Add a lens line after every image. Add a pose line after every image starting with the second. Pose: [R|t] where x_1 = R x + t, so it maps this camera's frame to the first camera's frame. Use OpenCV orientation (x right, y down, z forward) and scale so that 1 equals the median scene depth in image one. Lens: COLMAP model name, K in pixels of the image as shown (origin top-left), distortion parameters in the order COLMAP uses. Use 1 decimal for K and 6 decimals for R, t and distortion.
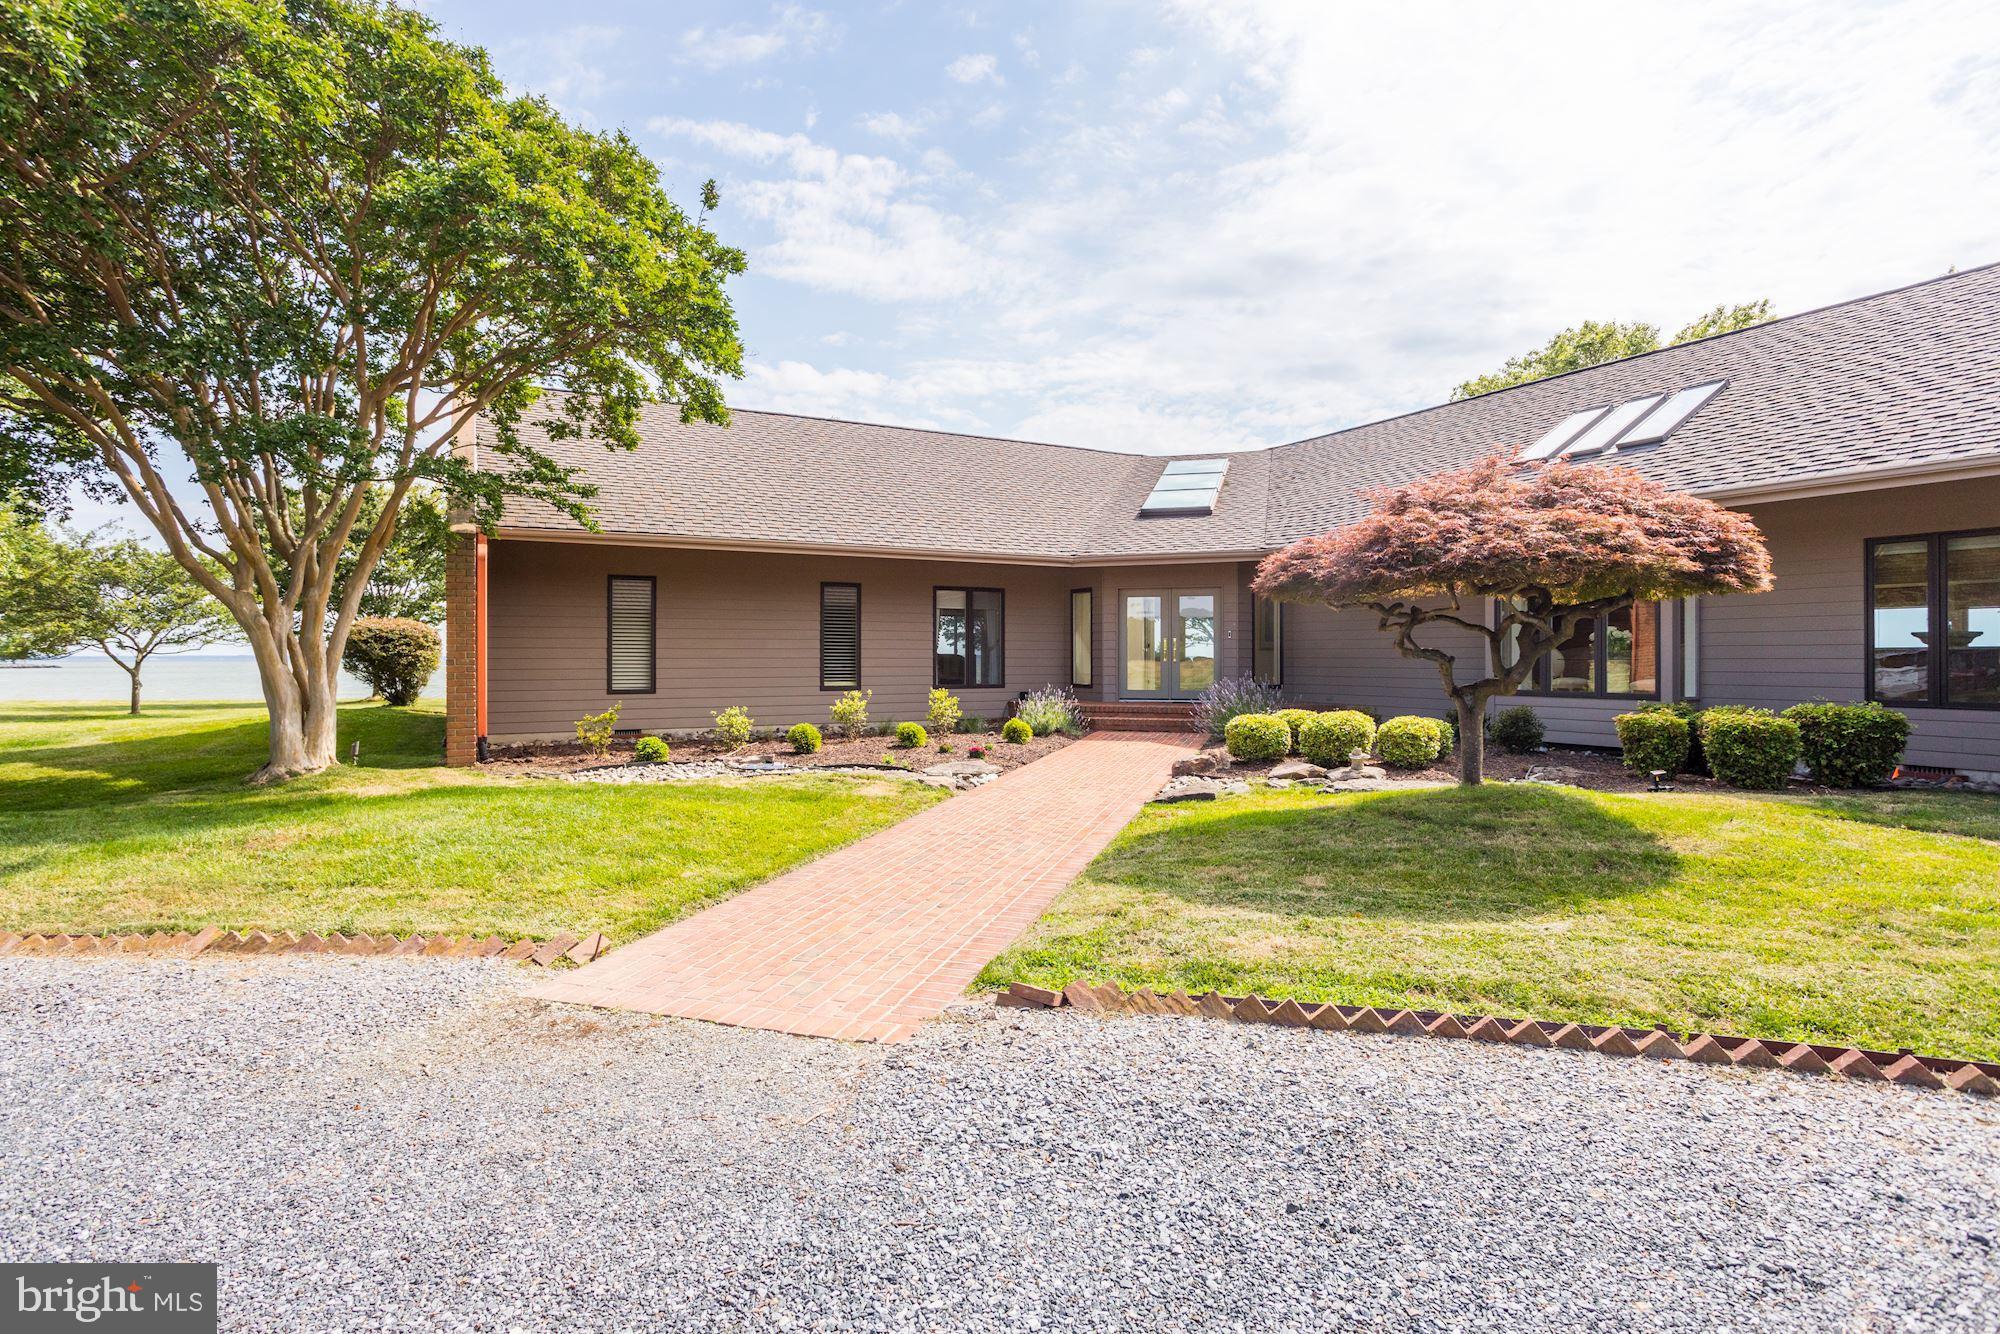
lens RADIAL K [[1002.6, 0, 999.5], [0, 1002.6, 668.4], [0, 0, 1]] dist [-0.006512, -0.000614]
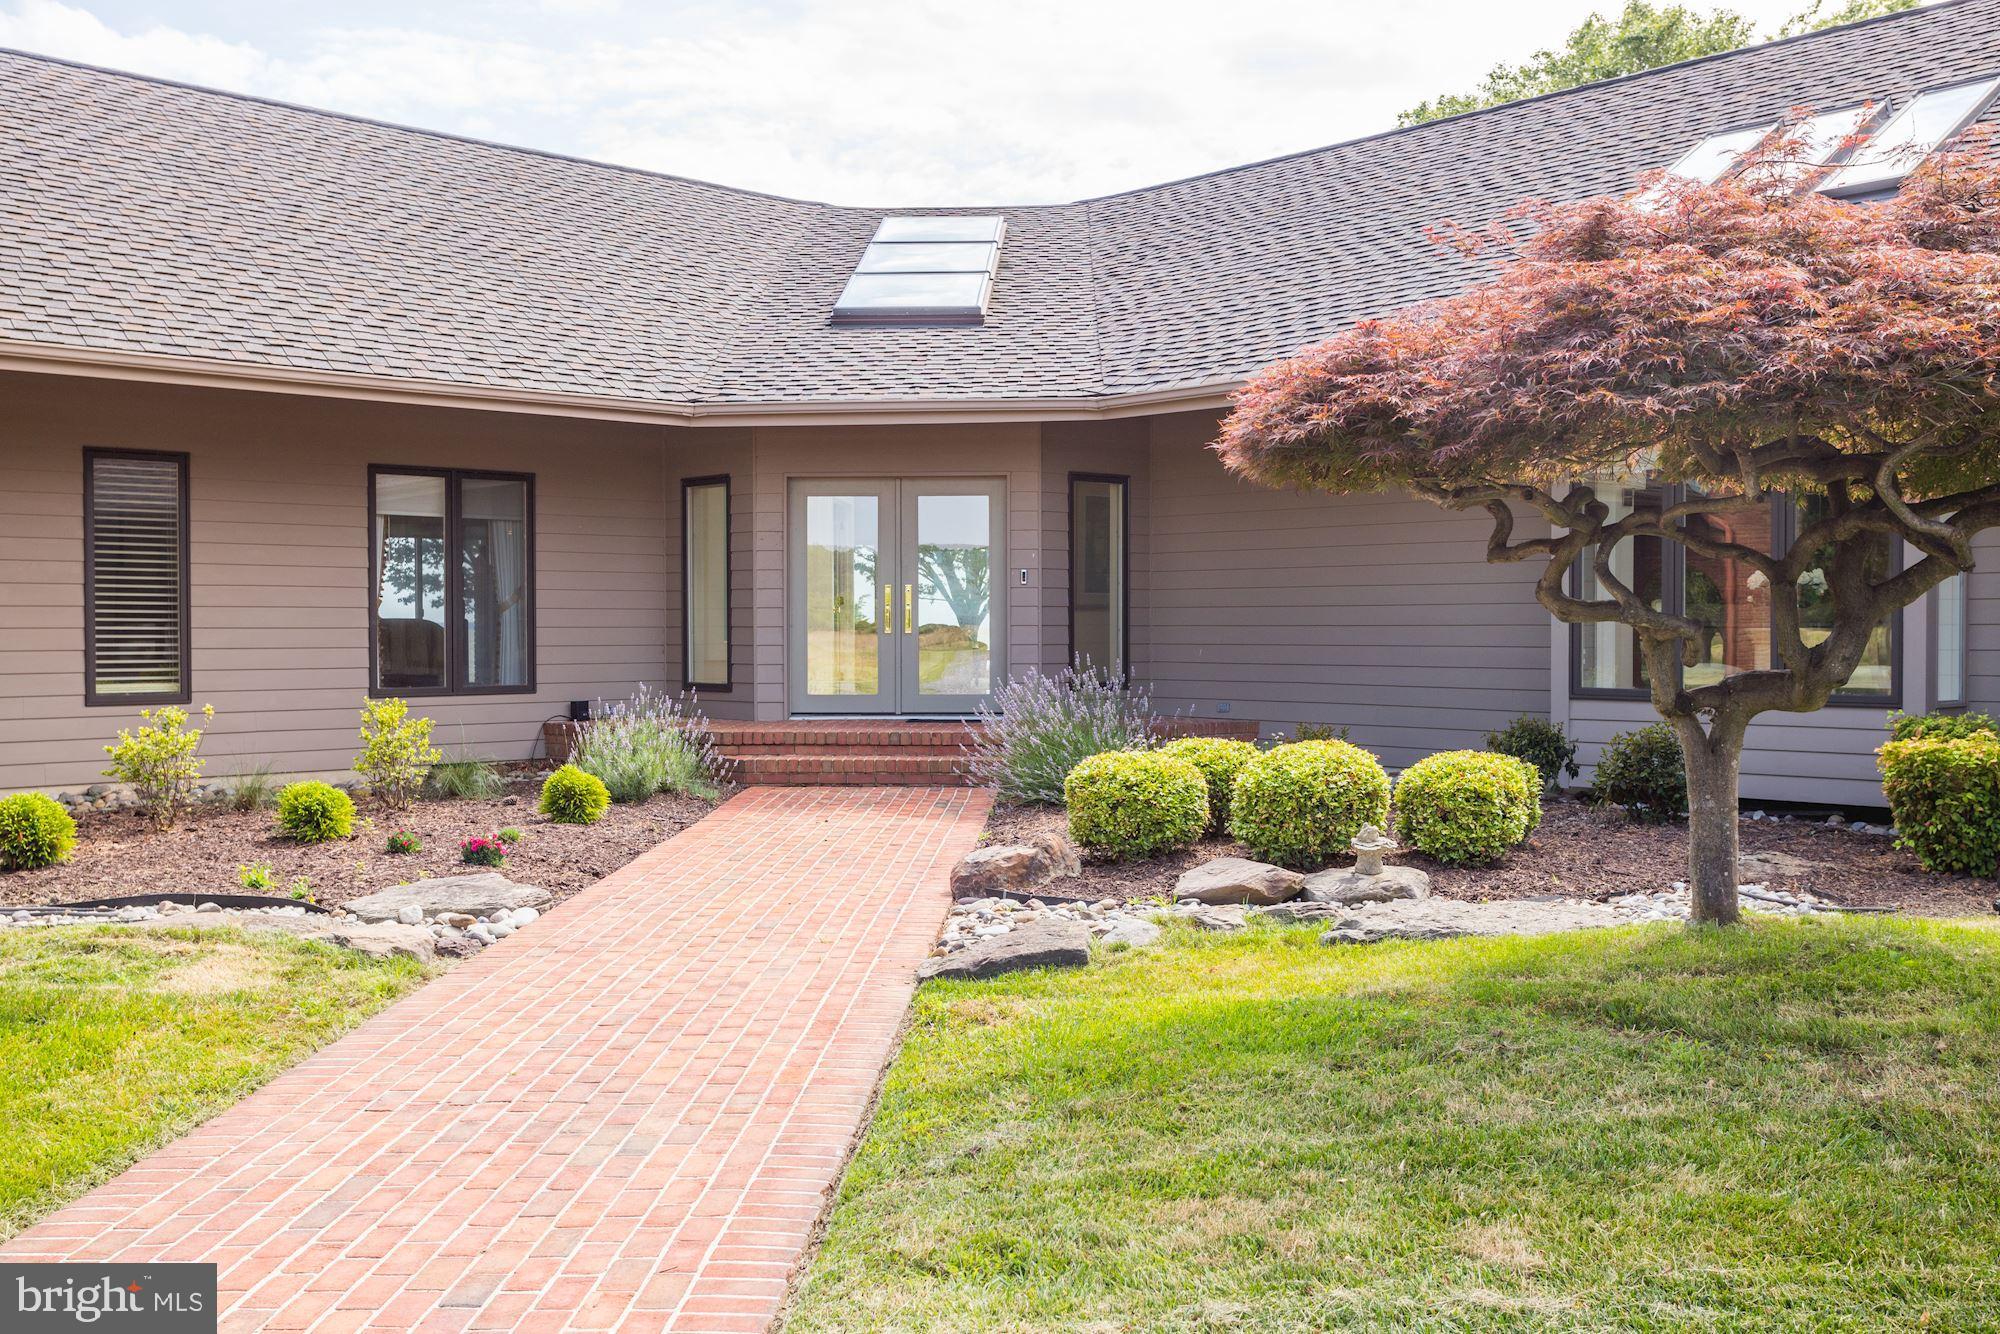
lens RADIAL K [[1902.6, 0, 1002.9], [0, 1902.6, 666.1], [0, 0, 1]] dist [0.016973, 0.000000]
pose [[0.967476, -0.007879, 0.252840, -0.011000], [0.005351, 0.999929, 0.010681, -0.001245], [-0.252906, -0.008981, 0.967449, 0.149053]]
